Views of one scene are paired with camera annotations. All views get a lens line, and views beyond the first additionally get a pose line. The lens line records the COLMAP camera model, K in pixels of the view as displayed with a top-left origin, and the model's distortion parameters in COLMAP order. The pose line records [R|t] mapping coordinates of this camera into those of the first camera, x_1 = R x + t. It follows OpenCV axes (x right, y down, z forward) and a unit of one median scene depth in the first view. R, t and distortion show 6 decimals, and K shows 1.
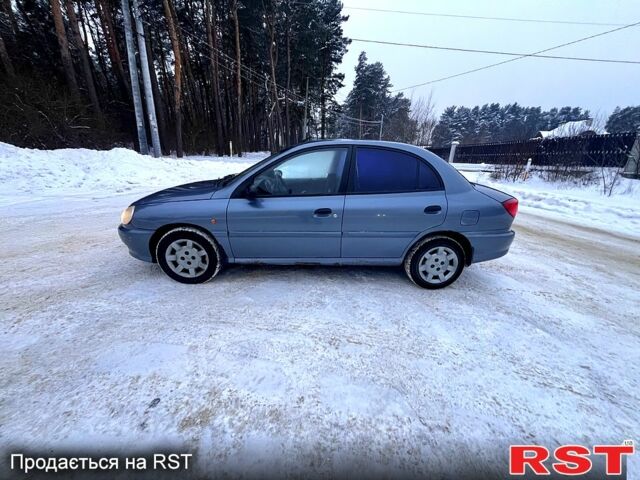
lens RADIAL K [[268.0, 0, 320.0], [0, 268.0, 240.0], [0, 0, 1]] dist [-0.002744, -0.000634]
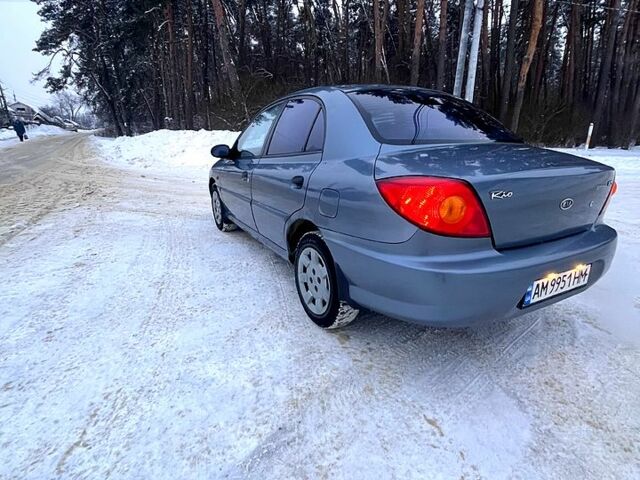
lens RADIAL K [[344.7, 0, 320.0], [0, 344.7, 240.0], [0, 0, 1]] dist [-0.003049, 0.000243]
pose [[0.429023, 0.217247, -0.876780, 1.321670], [-0.260654, 0.959133, 0.110110, -0.103292], [0.864870, 0.181296, 0.468116, 0.754422]]
